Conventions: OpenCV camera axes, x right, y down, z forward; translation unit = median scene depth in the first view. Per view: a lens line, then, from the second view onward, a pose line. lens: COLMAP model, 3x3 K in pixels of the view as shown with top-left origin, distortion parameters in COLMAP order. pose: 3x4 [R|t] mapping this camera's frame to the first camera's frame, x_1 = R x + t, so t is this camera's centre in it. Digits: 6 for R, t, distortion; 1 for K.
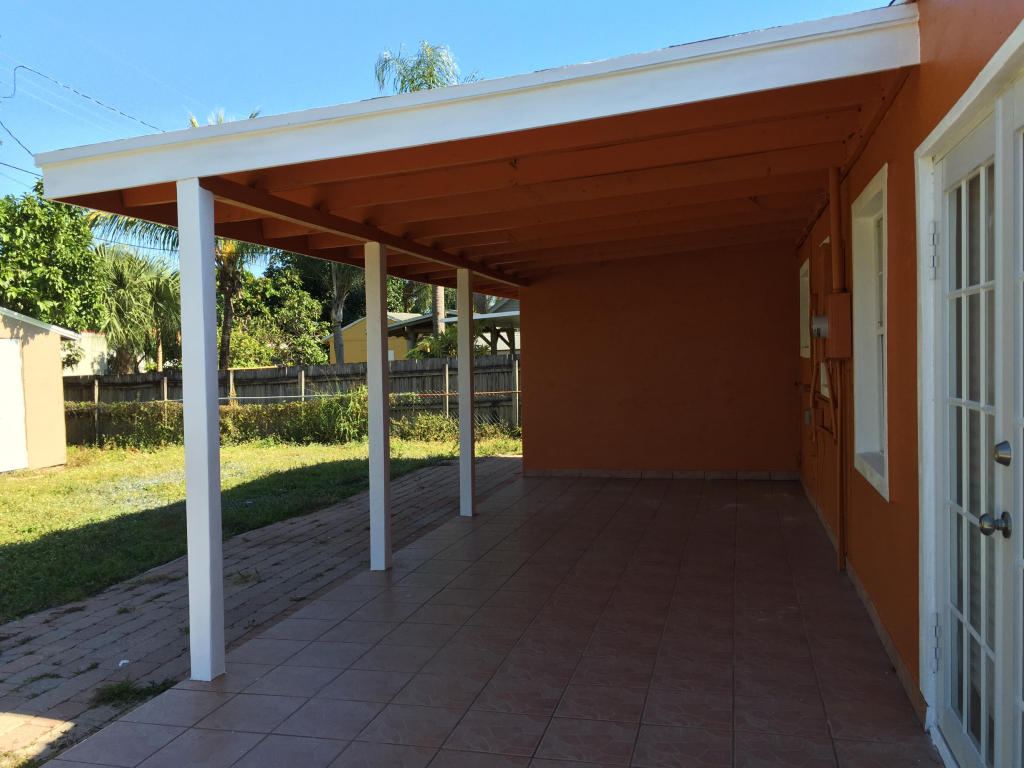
lens RADIAL K [[868.6, 0, 512.0], [0, 868.6, 384.0], [0, 0, 1]] dist [-0.003190, -0.005120]
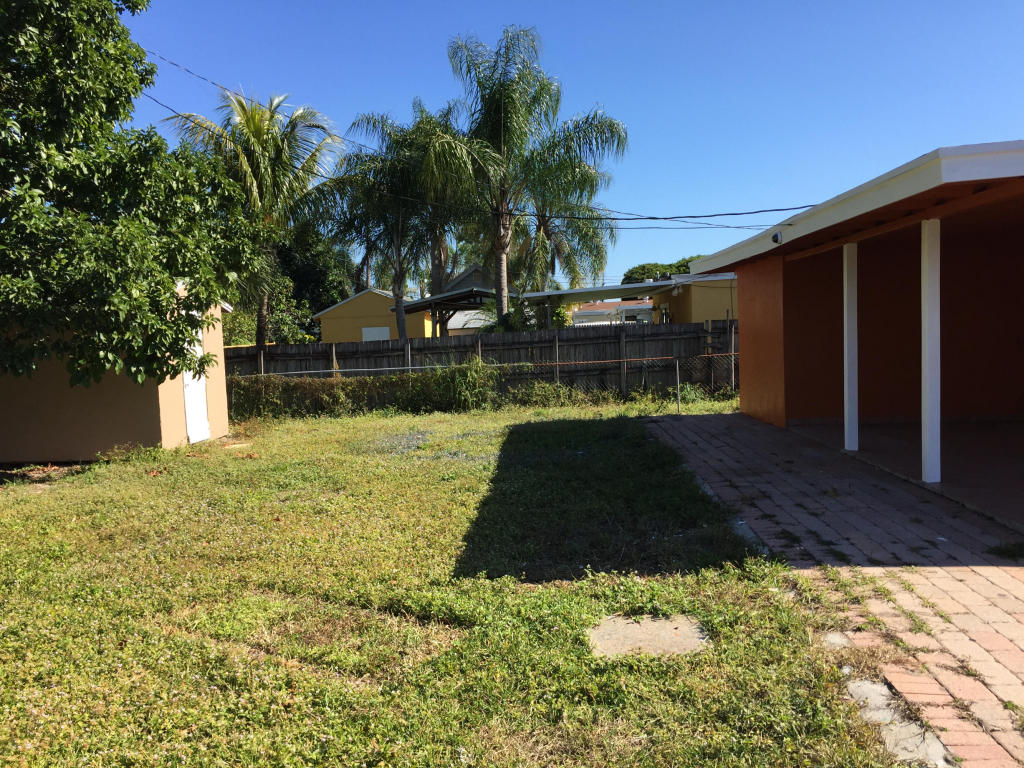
lens RADIAL K [[860.8, 0, 512.0], [0, 860.8, 384.0], [0, 0, 1]] dist [0.003506, 0.001457]
pose [[0.979352, -0.015714, 0.201551, -0.340660], [0.011712, 0.999710, 0.021030, 0.013681], [-0.201823, -0.018236, 0.979252, -0.034052]]
